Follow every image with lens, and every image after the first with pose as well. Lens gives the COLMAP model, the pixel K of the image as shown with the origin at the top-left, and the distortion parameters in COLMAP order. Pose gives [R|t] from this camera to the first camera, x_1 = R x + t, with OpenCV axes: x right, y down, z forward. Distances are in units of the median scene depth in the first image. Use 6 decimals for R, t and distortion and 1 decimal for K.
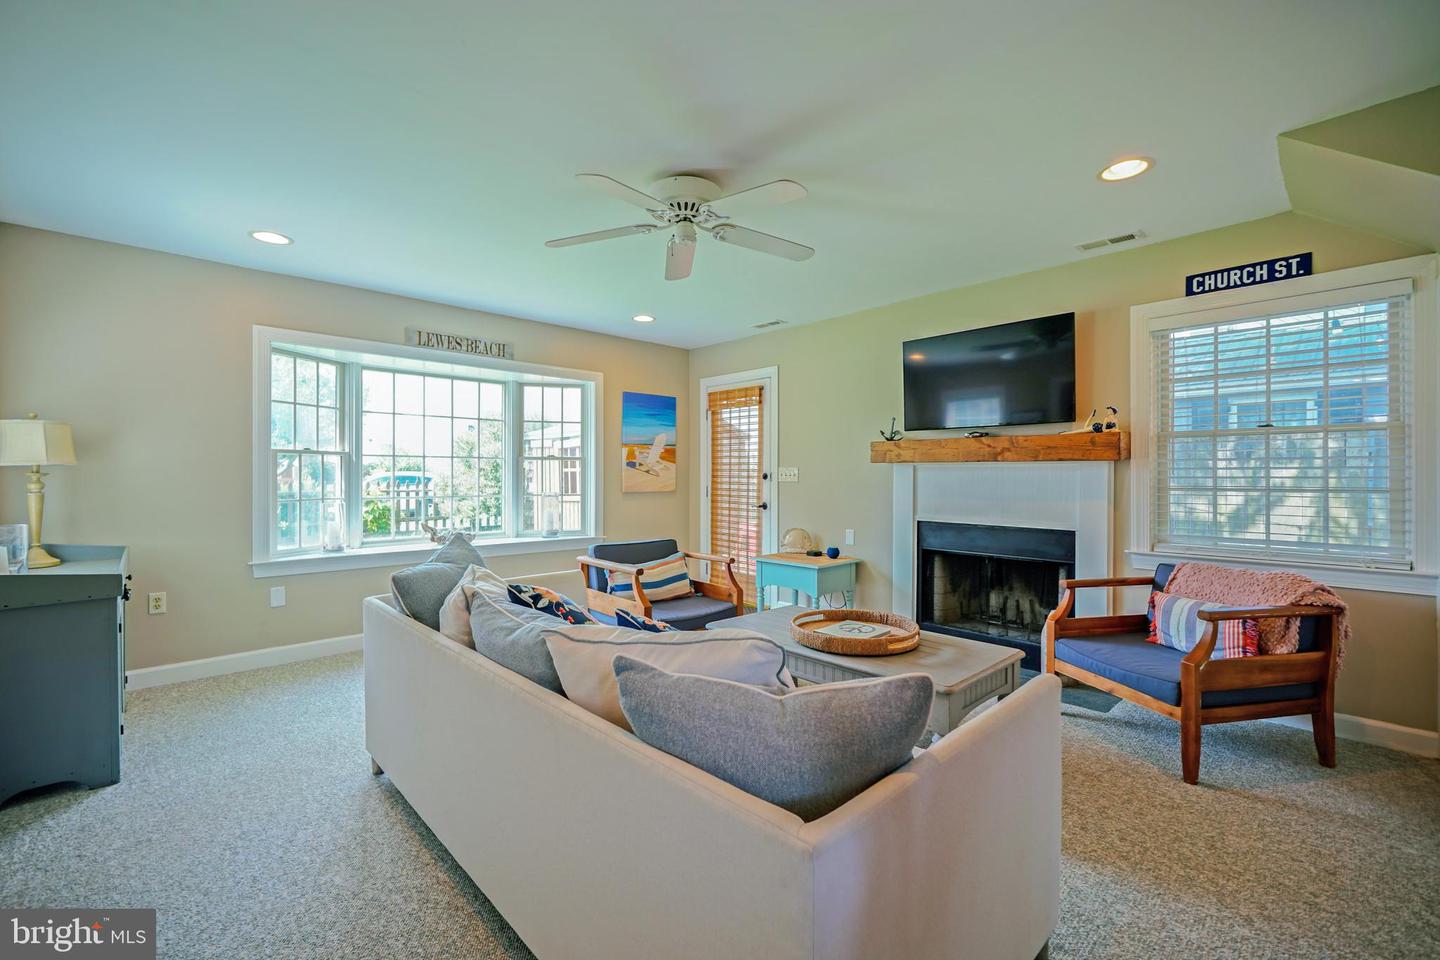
lens RADIAL K [[603.3, 0, 711.7], [0, 603.3, 477.9], [0, 0, 1]] dist [-0.003253, 0.000548]
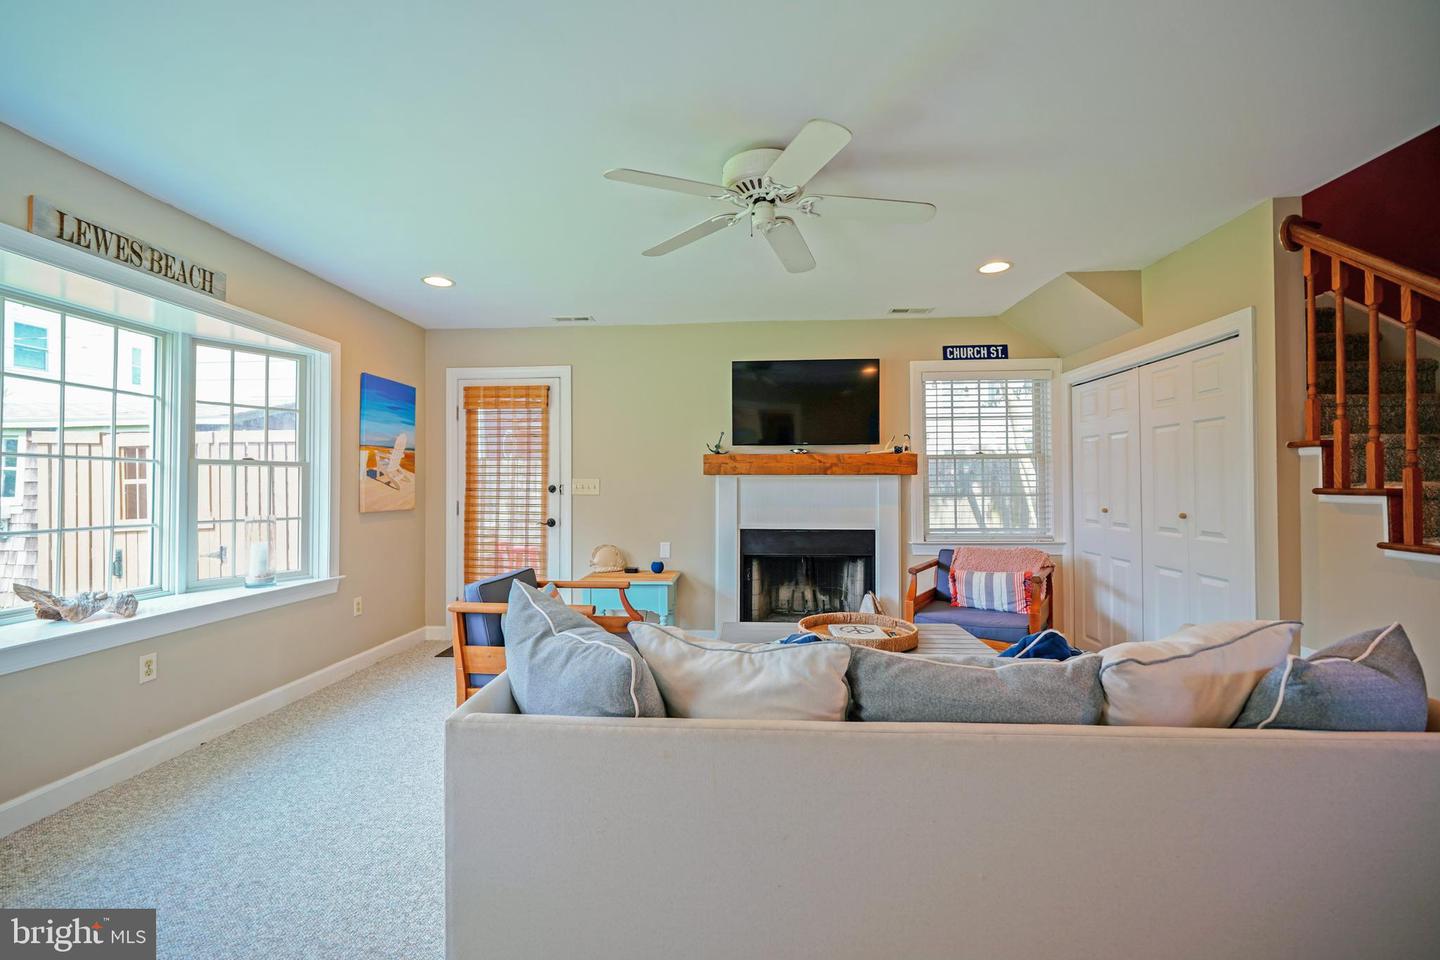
lens RADIAL K [[603.3, 0, 714.5], [0, 603.3, 479.8], [0, 0, 1]] dist [-0.003253, 0.000548]
pose [[0.732915, 0.004560, 0.680305, -0.392899], [0.007649, 0.999859, -0.014943, -0.001266], [-0.680277, 0.016155, 0.732777, 0.225139]]
